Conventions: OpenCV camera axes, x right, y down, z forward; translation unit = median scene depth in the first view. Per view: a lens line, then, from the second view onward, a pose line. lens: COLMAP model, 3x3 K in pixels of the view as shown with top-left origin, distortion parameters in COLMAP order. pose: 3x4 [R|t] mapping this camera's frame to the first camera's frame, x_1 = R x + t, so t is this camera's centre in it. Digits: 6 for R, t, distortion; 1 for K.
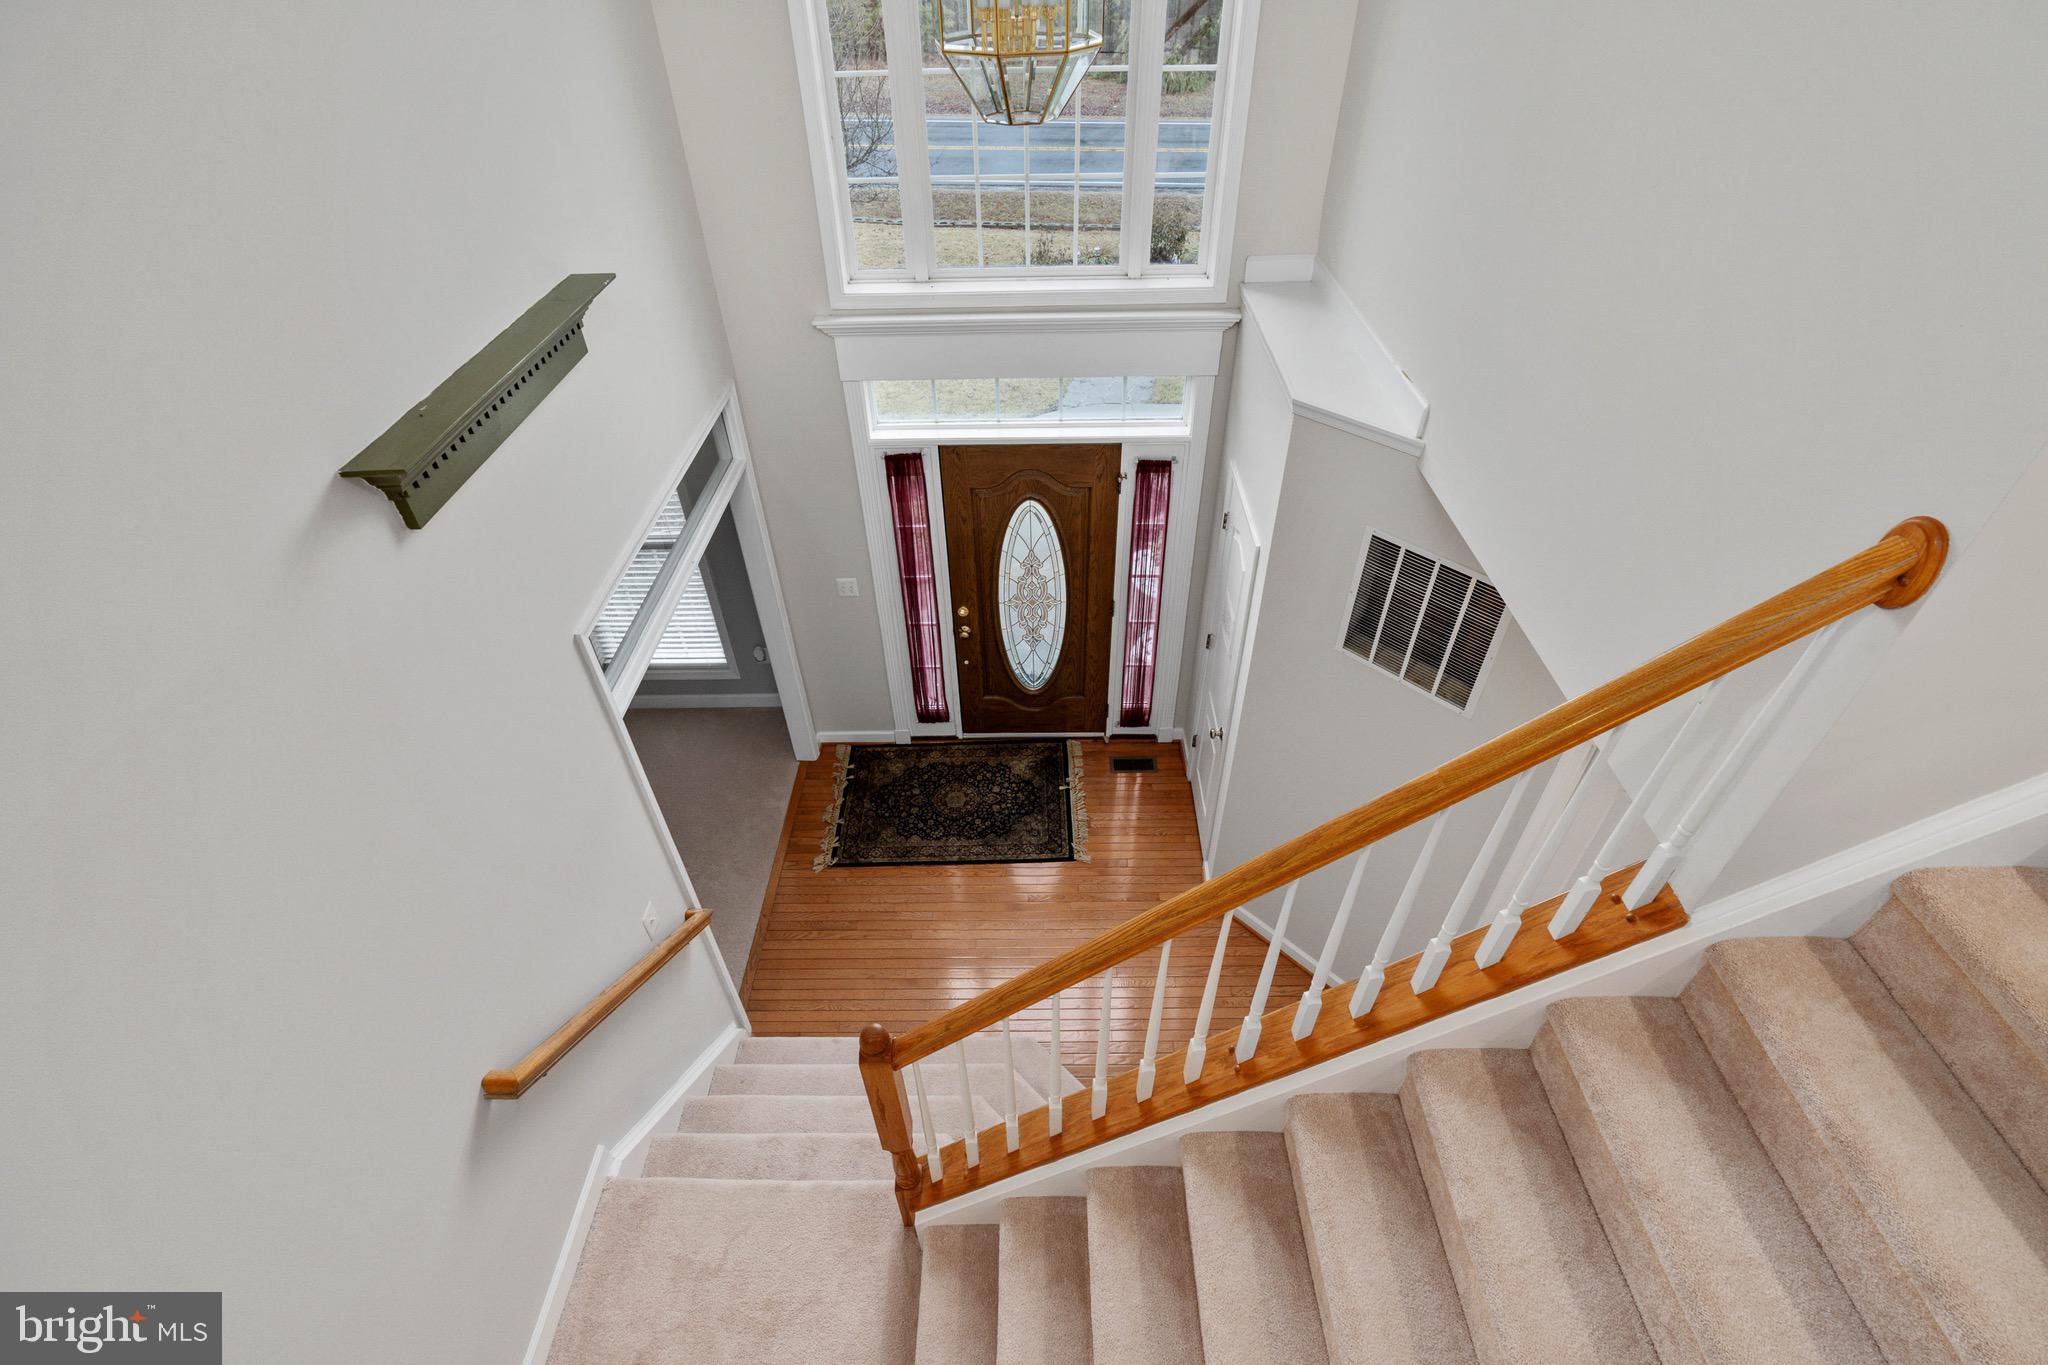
lens RADIAL K [[930.8, 0, 1025.7], [0, 930.8, 657.2], [0, 0, 1]] dist [-0.000440, 0.000028]
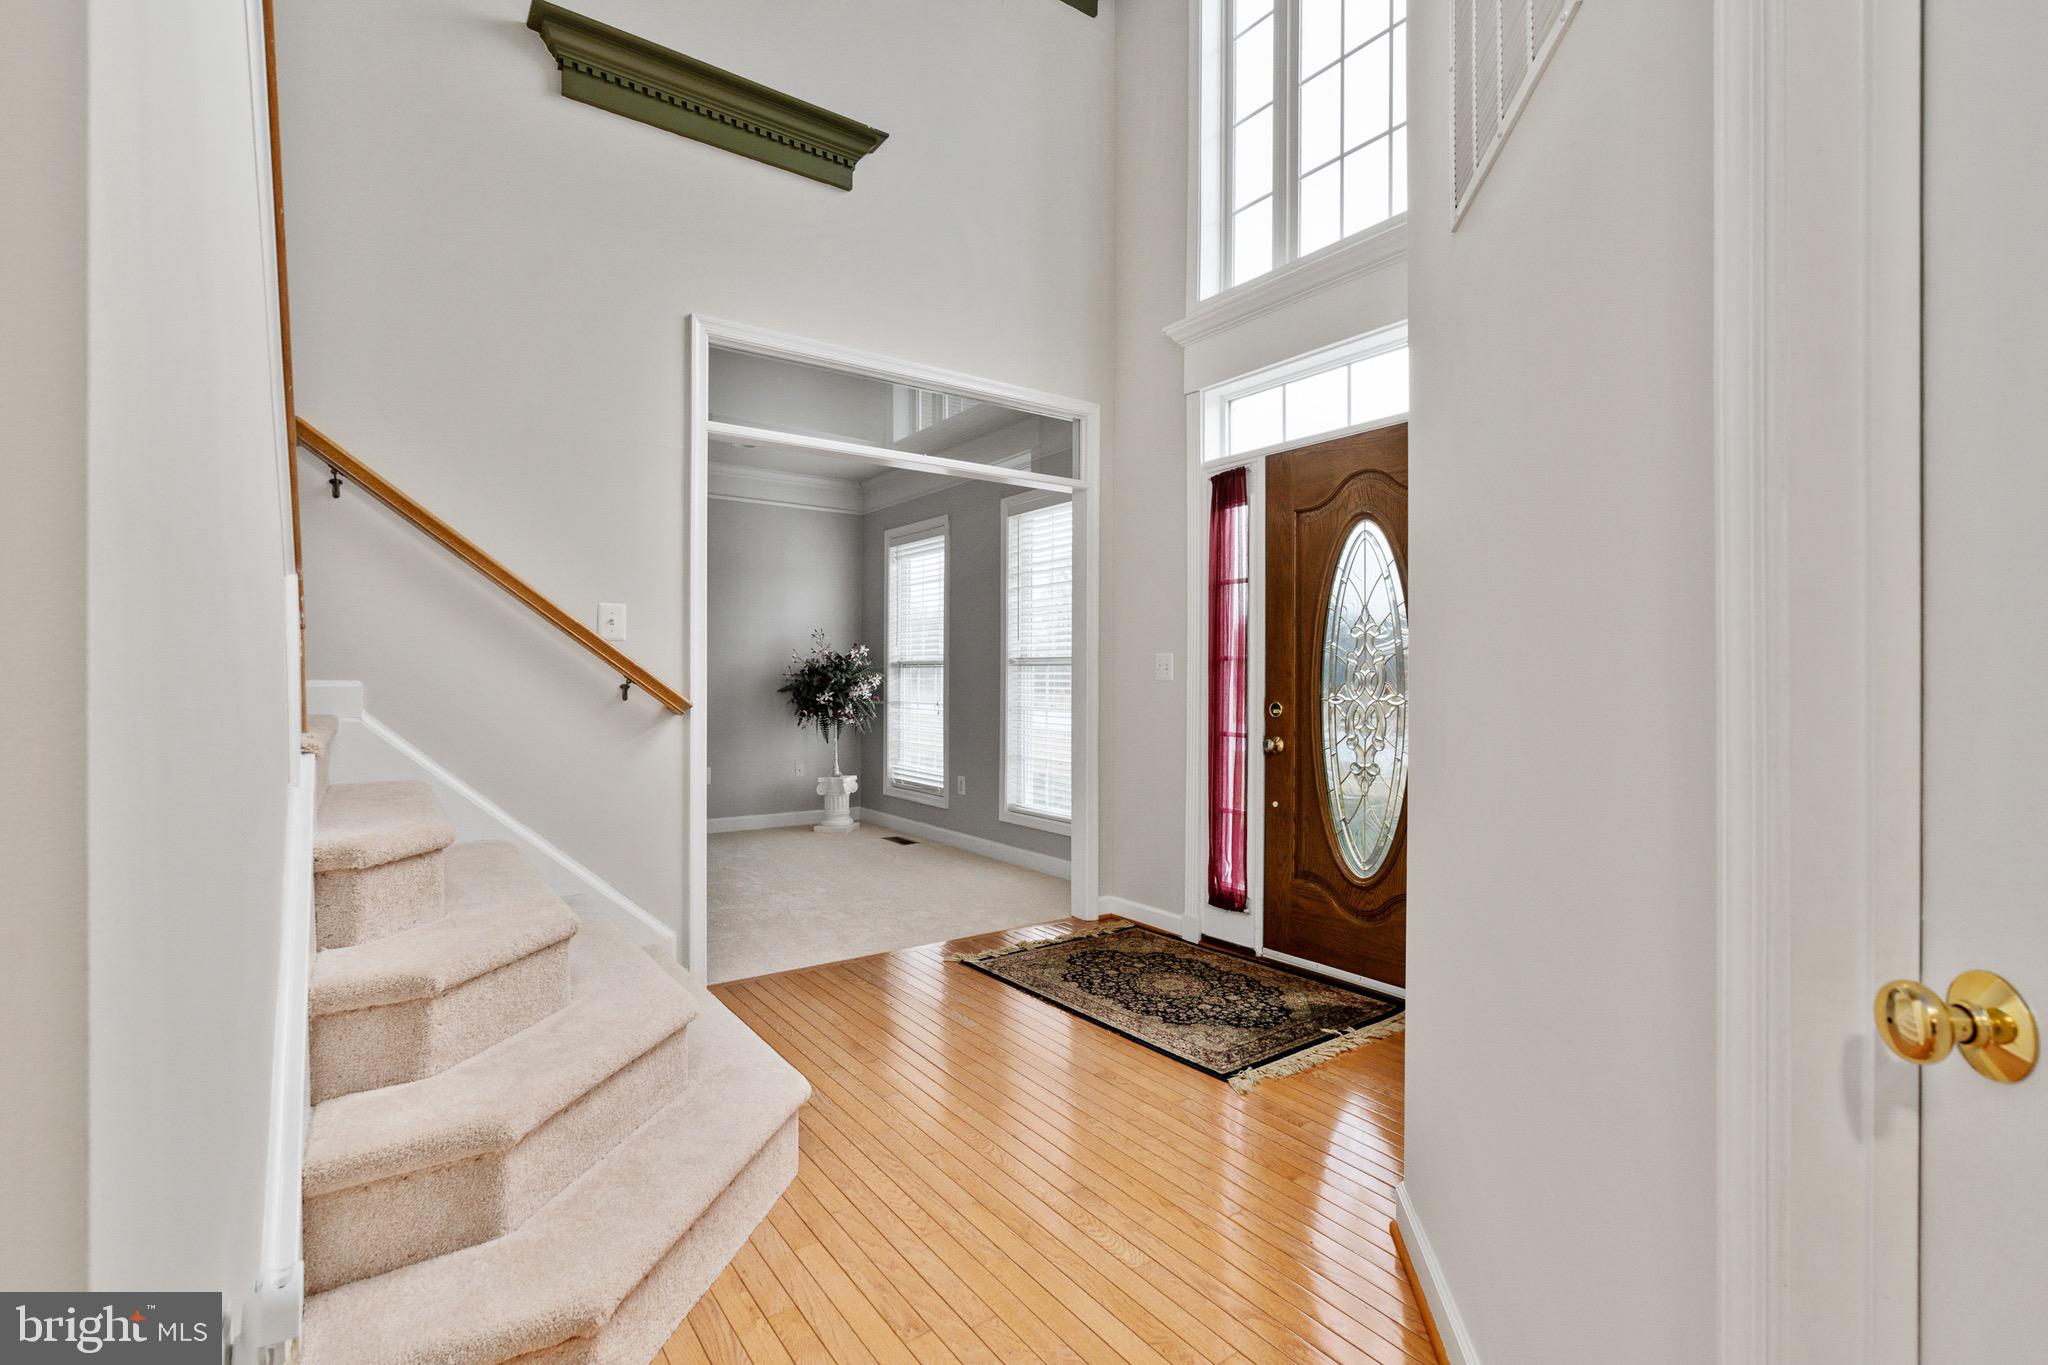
lens RADIAL K [[938.9, 0, 1042.8], [0, 938.9, 678.1], [0, 0, 1]] dist [-0.001294, 0.000120]
pose [[0.601443, 0.020403, -0.798655, 0.385040], [-0.518741, 0.770252, -0.370970, 0.281082], [0.607597, 0.637413, 0.473847, 0.533981]]
